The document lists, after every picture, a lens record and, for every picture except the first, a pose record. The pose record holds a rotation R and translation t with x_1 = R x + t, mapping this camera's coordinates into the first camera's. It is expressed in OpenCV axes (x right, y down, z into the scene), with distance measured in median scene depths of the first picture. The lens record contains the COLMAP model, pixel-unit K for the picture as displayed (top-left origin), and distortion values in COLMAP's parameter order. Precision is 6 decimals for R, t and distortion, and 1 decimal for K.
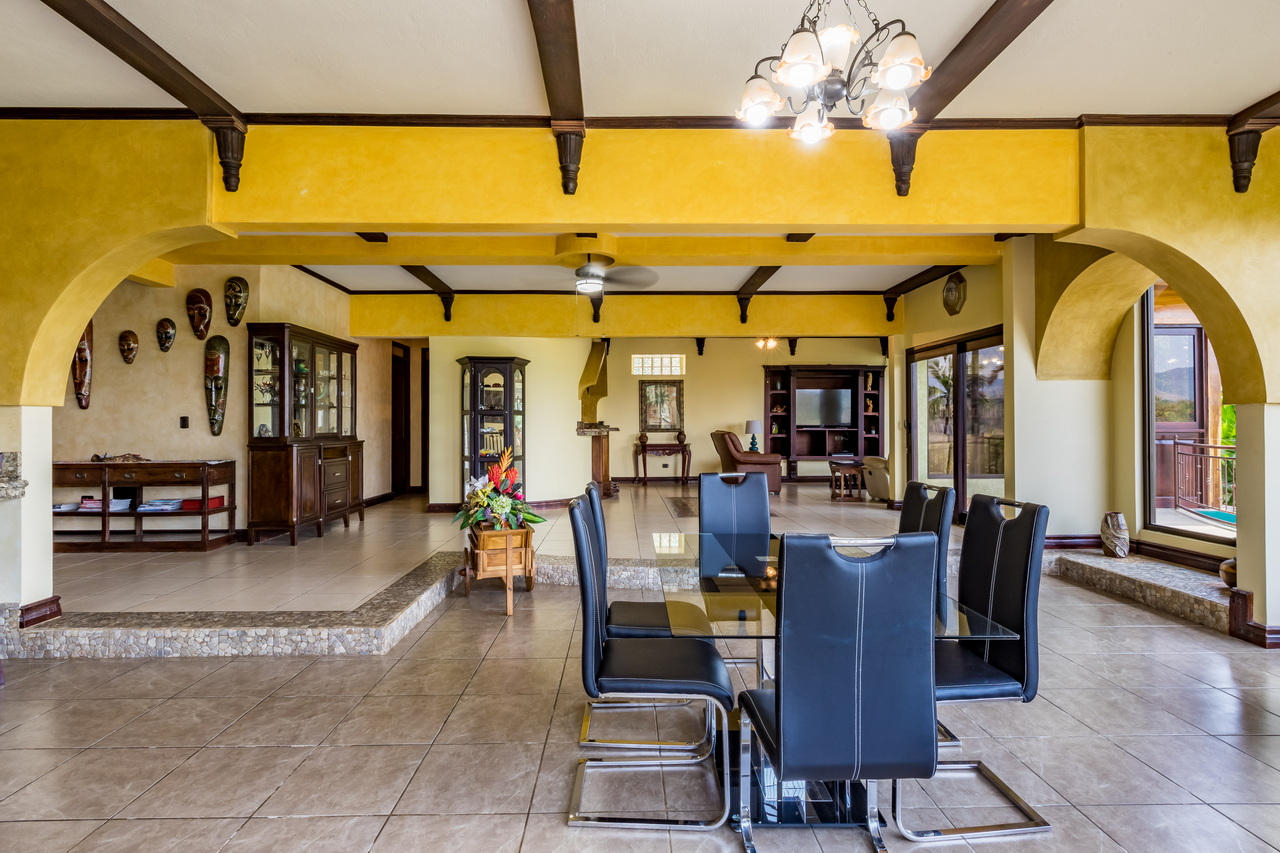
lens RADIAL K [[640.6, 0, 637.3], [0, 640.6, 423.9], [0, 0, 1]] dist [0.002935, 0.000221]
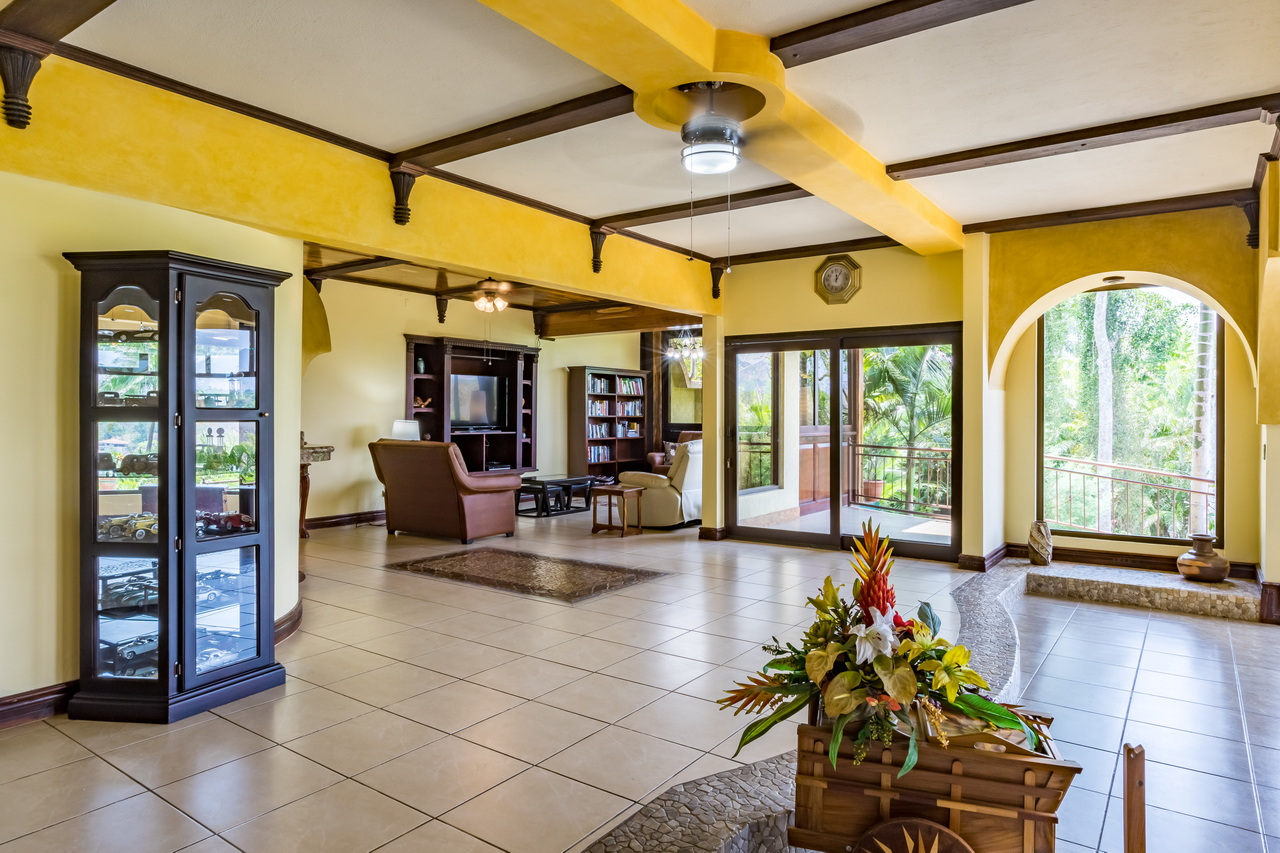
lens RADIAL K [[777.1, 0, 639.0], [0, 777.1, 424.2], [0, 0, 1]] dist [-0.002442, -0.000662]
pose [[0.596243, -0.005698, 0.802784, -0.416257], [-0.006913, 0.999901, 0.012231, -0.018362], [-0.802774, -0.012842, 0.596145, 0.512897]]
